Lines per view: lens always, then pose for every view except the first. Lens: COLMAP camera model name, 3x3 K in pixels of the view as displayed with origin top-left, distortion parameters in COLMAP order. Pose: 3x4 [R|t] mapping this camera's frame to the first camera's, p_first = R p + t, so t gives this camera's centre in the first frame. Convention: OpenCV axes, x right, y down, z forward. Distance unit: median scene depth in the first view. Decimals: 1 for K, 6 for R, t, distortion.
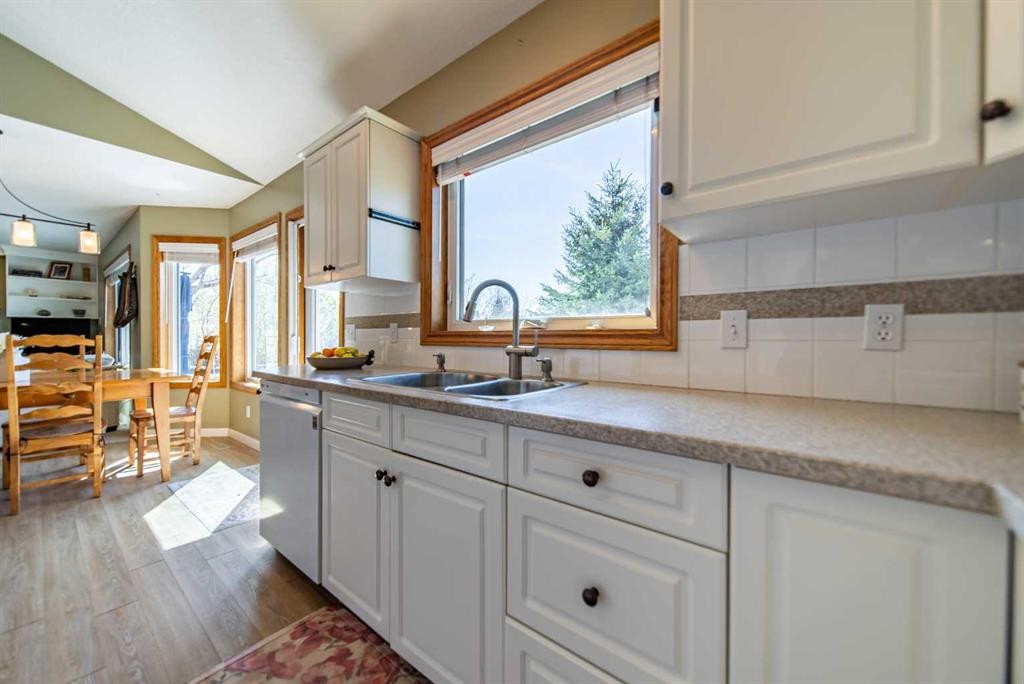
lens RADIAL K [[383.1, 0, 510.2], [0, 383.1, 341.7], [0, 0, 1]] dist [0.000319, -0.000010]
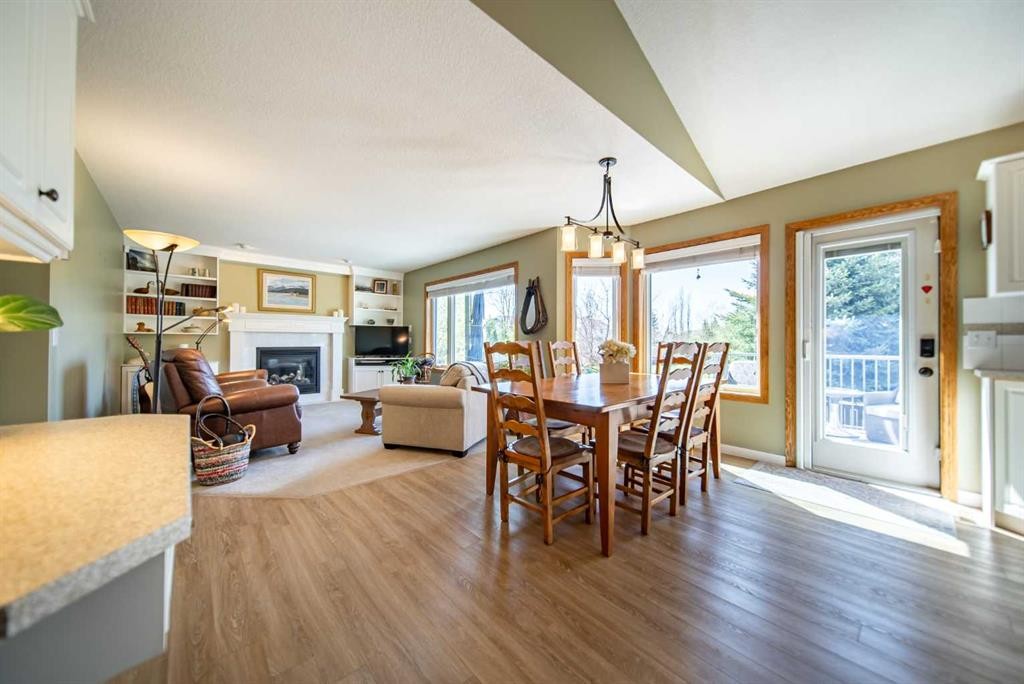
lens RADIAL K [[360.7, 0, 512.3], [0, 360.7, 343.0], [0, 0, 1]] dist [0.010847, -0.000239]
pose [[0.986838, -0.001690, -0.161706, -1.362948], [0.000977, 0.999989, -0.004489, -0.009779], [0.161712, 0.004272, 0.986829, -0.099720]]
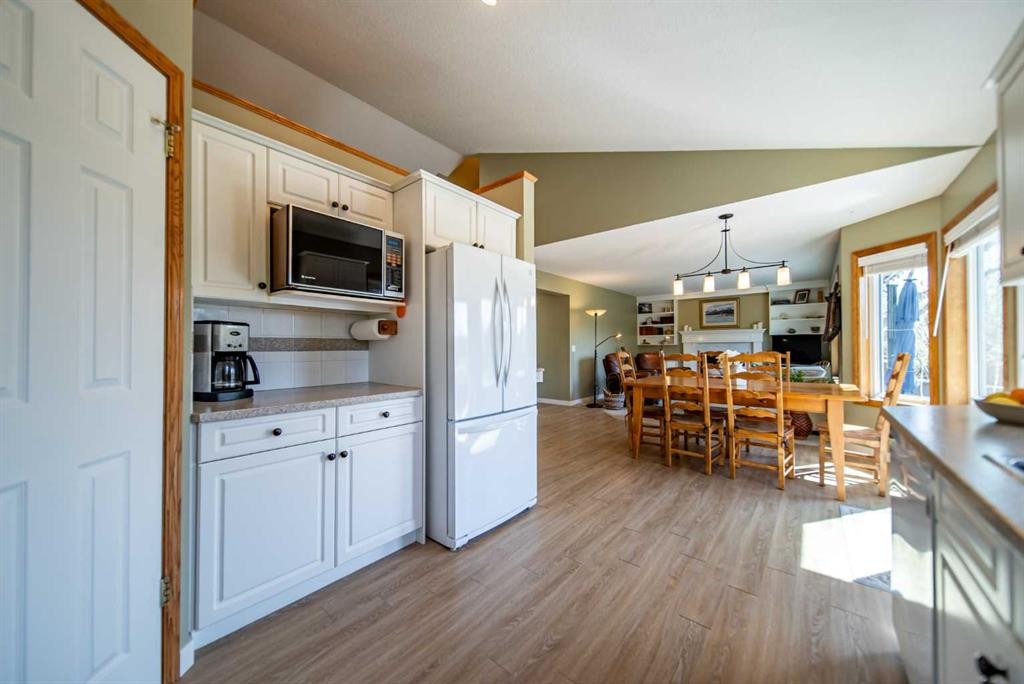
lens RADIAL K [[360.7, 0, 515.8], [0, 360.7, 341.6], [0, 0, 1]] dist [0.010847, -0.000239]
pose [[-0.014313, -0.019054, -0.999716, 0.071556], [-0.003572, 0.999813, -0.019005, -0.028965], [0.999891, 0.003299, -0.014378, 0.177800]]
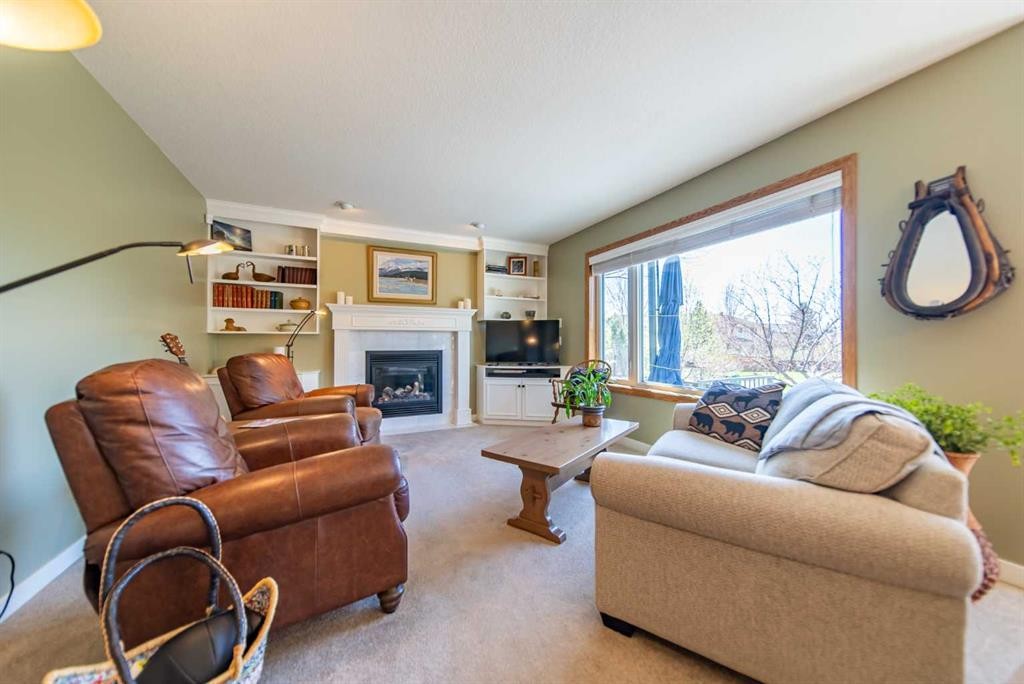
lens RADIAL K [[360.7, 0, 510.6], [0, 360.7, 341.4], [0, 0, 1]] dist [0.010847, -0.000239]
pose [[0.896974, -0.010047, -0.441968, -1.934552], [0.003781, 0.999880, -0.015056, -0.011428], [0.442066, 0.011833, 0.896904, 0.635059]]
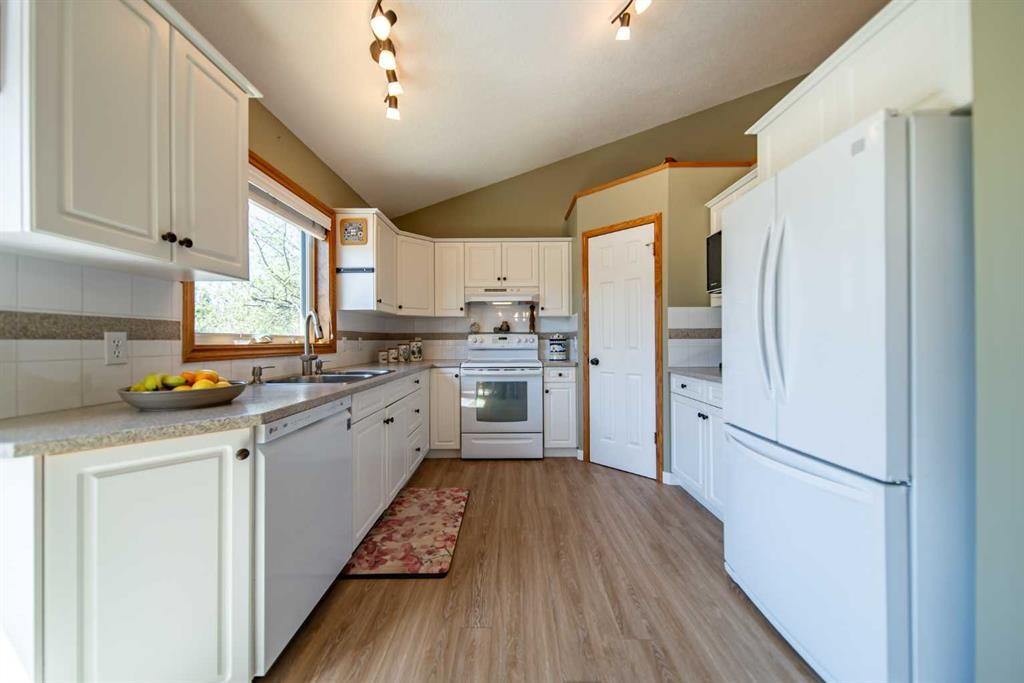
lens RADIAL K [[337.4, 0, 515.5], [0, 337.4, 340.1], [0, 0, 1]] dist [0.000234, -0.000010]
pose [[-0.639441, 0.002236, 0.768837, -0.933503], [0.008643, 0.999953, 0.004281, -0.026943], [-0.768792, 0.009382, -0.639430, 0.721697]]
